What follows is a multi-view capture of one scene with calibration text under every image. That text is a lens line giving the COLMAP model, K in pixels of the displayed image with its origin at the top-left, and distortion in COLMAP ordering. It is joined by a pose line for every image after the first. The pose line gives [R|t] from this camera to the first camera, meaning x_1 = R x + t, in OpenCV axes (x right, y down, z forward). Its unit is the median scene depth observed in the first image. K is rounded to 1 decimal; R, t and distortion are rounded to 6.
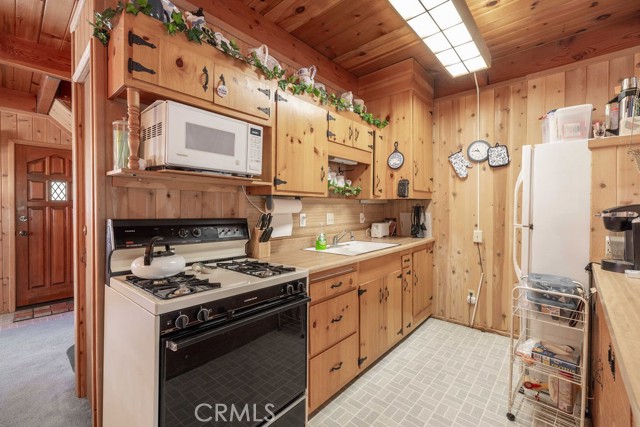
lens RADIAL K [[272.8, 0, 324.6], [0, 272.8, 209.4], [0, 0, 1]] dist [0.002210, -0.000593]
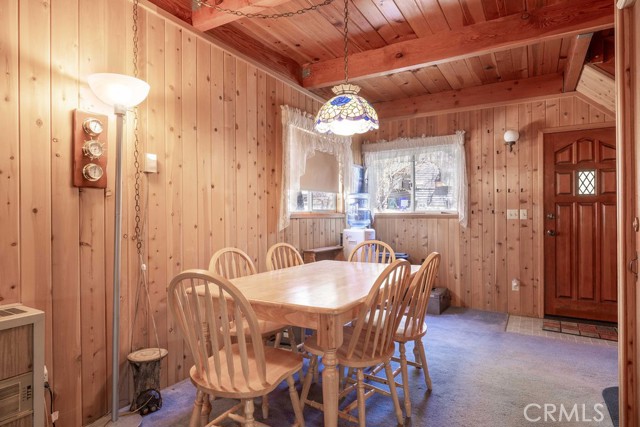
lens RADIAL K [[360.5, 0, 318.0], [0, 360.5, 212.5], [0, 0, 1]] dist [0.006003, 0.001203]
pose [[0.176255, -0.002827, -0.984341, -0.094601], [-0.002185, 0.999992, -0.003263, 0.031887], [0.984342, 0.002726, 0.176247, 0.057192]]
